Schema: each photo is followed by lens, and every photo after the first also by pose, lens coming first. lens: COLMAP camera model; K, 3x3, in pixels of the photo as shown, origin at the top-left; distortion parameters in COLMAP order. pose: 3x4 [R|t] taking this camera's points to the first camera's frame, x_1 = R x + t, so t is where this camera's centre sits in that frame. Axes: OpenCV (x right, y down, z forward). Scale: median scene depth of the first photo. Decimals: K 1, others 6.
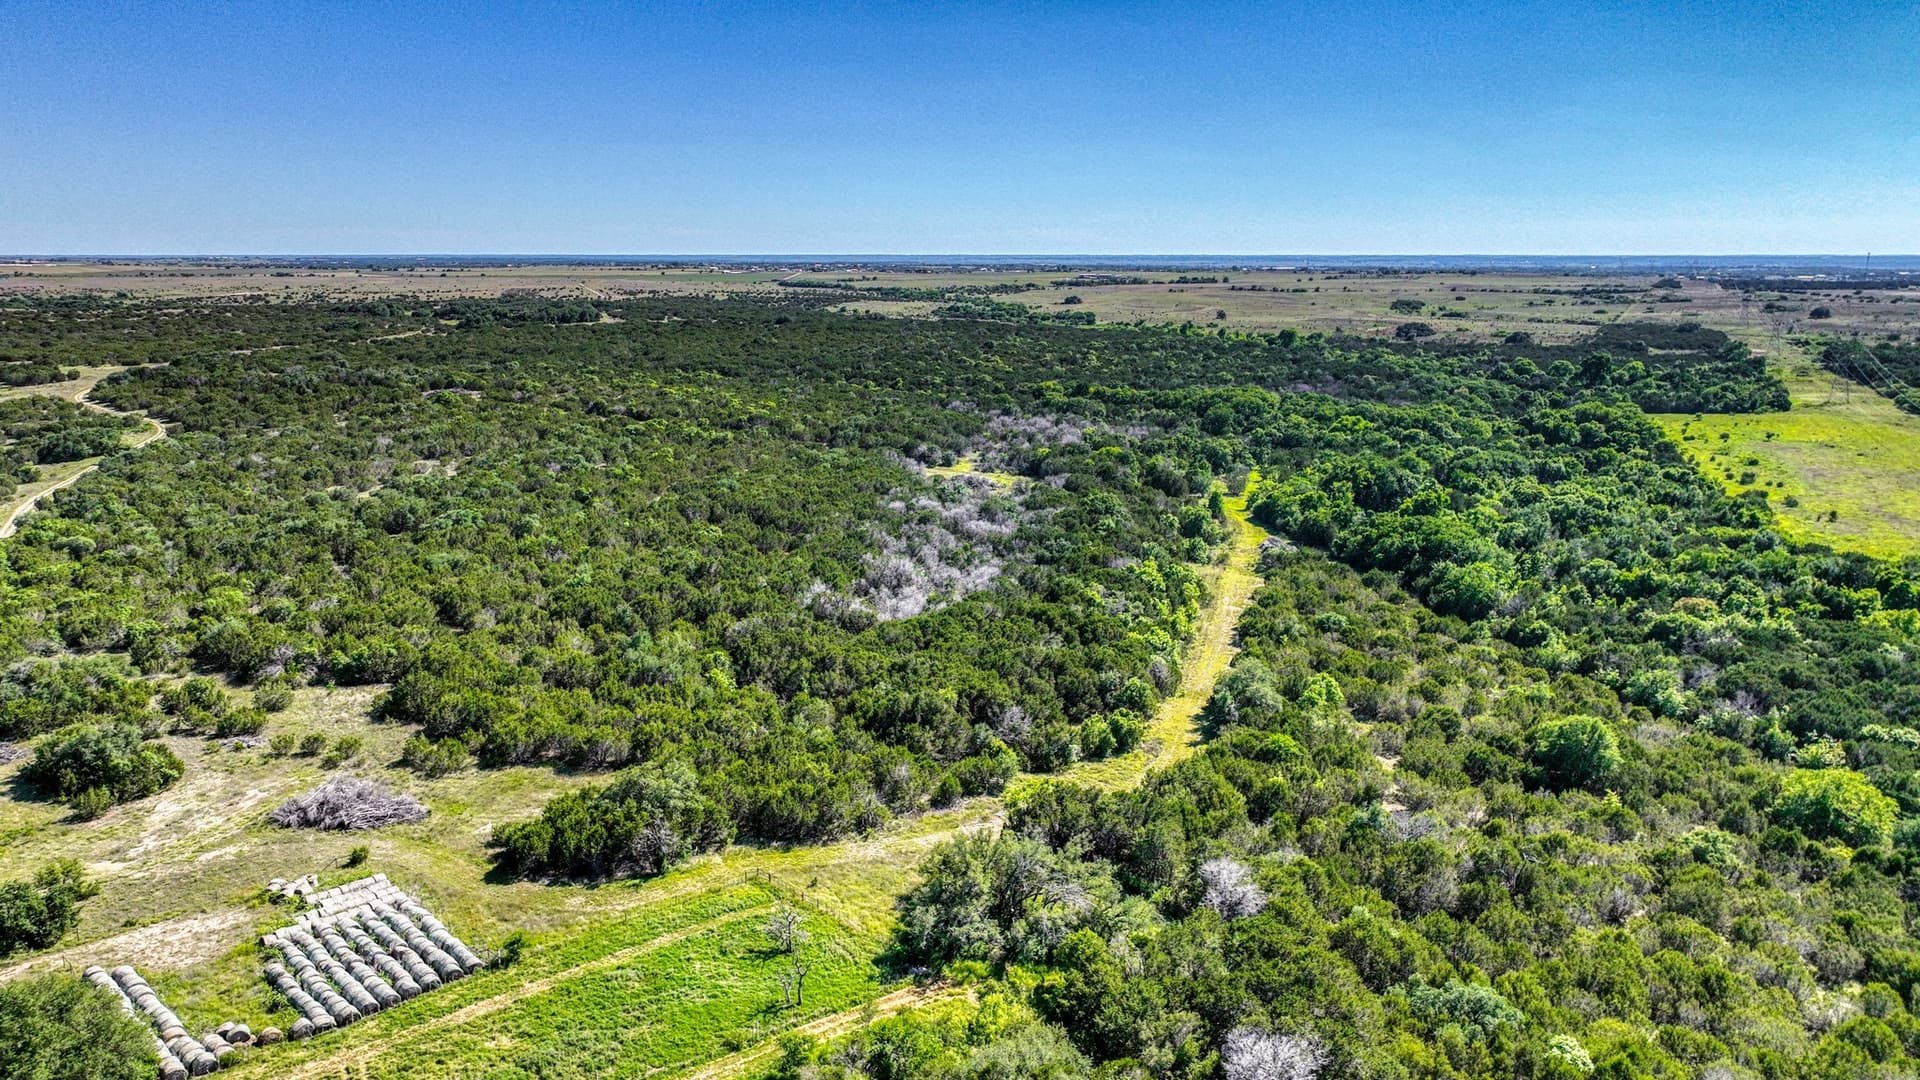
lens RADIAL K [[1345.1, 0, 960.0], [0, 1345.1, 540.0], [0, 0, 1]] dist [-0.011323, 0.030153]
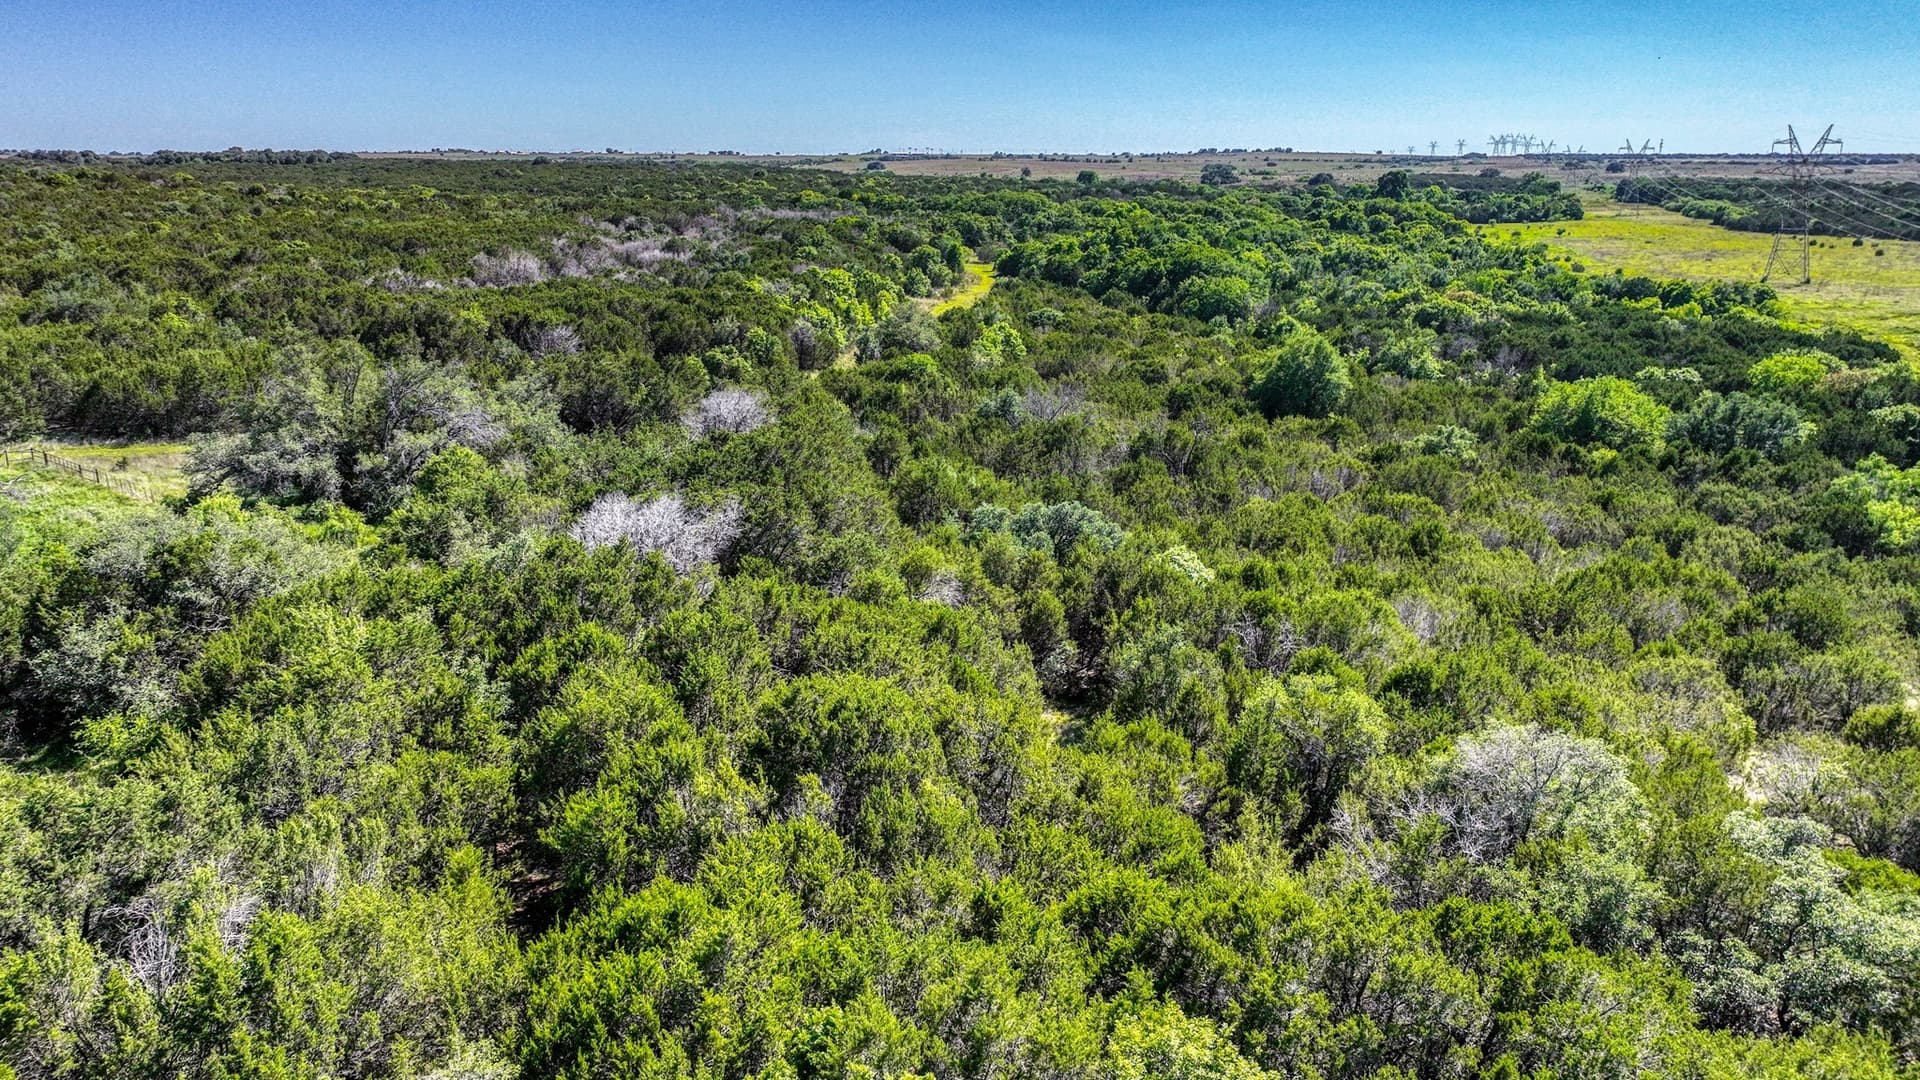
lens RADIAL K [[1345.1, 0, 960.0], [0, 1345.1, 540.0], [0, 0, 1]] dist [-0.011323, 0.030153]
pose [[0.993366, -0.031393, 0.110624, 0.128722], [0.025557, 0.998226, 0.053780, 0.153690], [-0.112116, -0.050596, 0.992406, 0.175179]]
